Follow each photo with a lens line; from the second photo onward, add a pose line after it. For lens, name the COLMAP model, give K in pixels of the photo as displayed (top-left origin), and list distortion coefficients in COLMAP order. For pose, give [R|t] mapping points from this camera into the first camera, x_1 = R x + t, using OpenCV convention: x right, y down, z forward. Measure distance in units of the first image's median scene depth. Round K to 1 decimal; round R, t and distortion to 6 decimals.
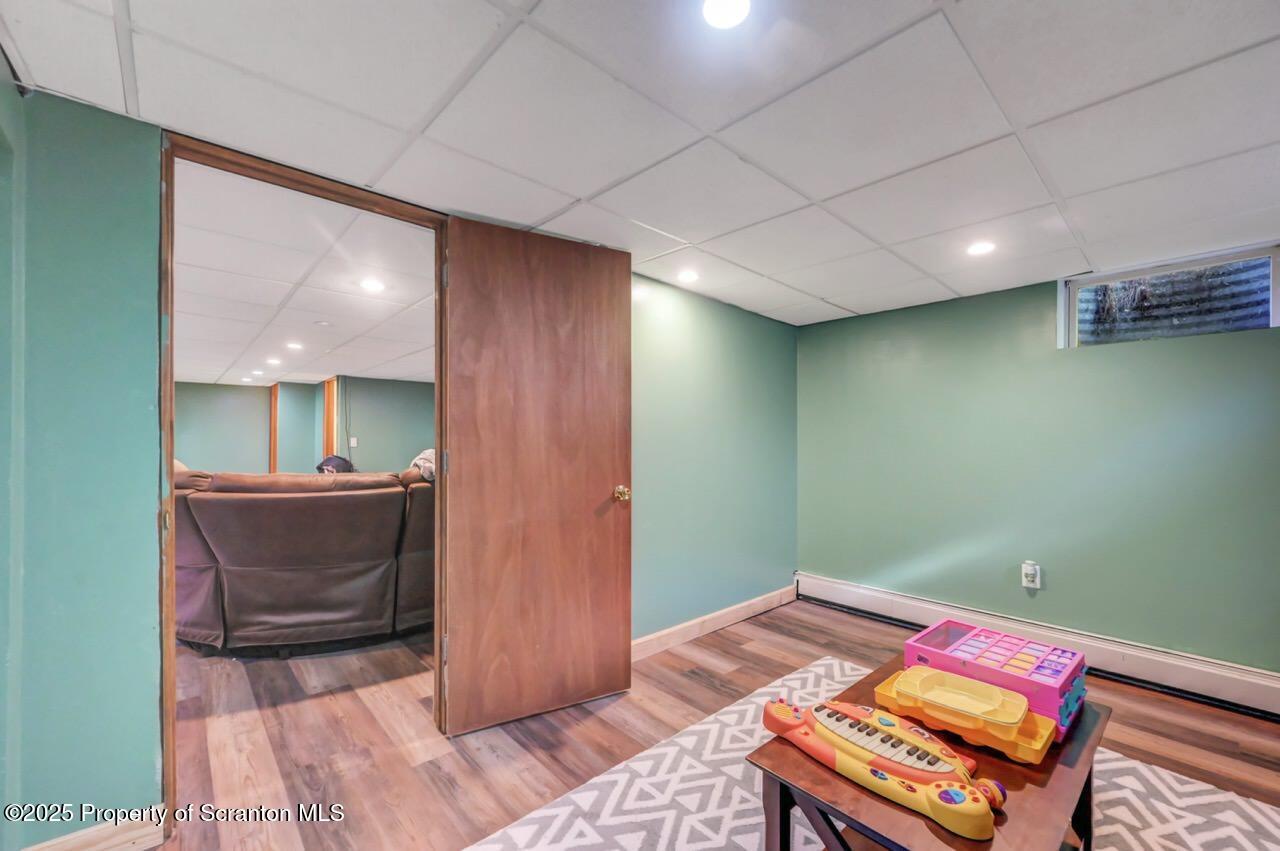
lens RADIAL K [[514.2, 0, 644.3], [0, 514.2, 448.4], [0, 0, 1]] dist [0.000197, 0.000277]
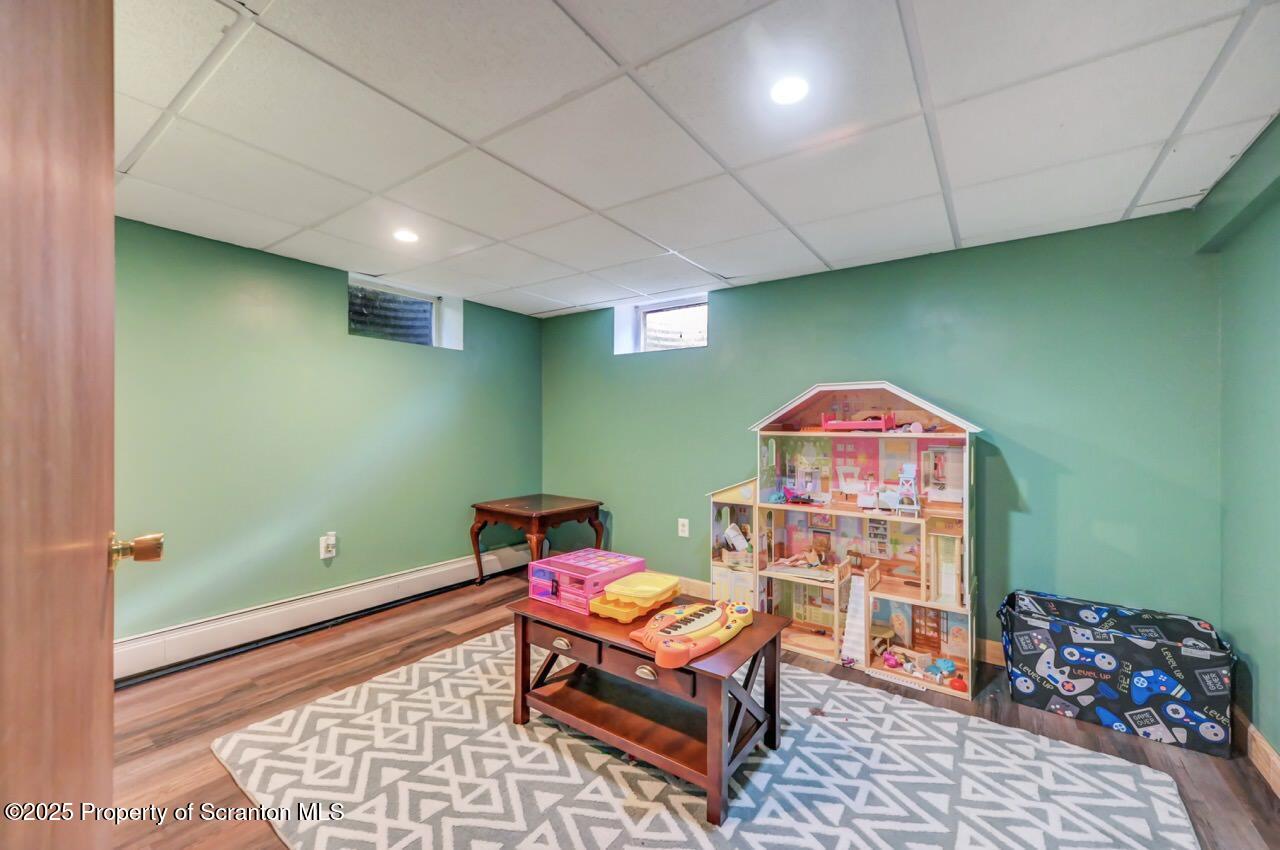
lens RADIAL K [[514.2, 0, 638.6], [0, 514.2, 423.0], [0, 0, 1]] dist [0.000197, 0.000277]
pose [[-0.215161, -0.000938, 0.976578, -0.432698], [0.001412, 0.999998, 0.001272, -0.001385], [-0.976577, 0.001653, -0.215160, 0.668211]]
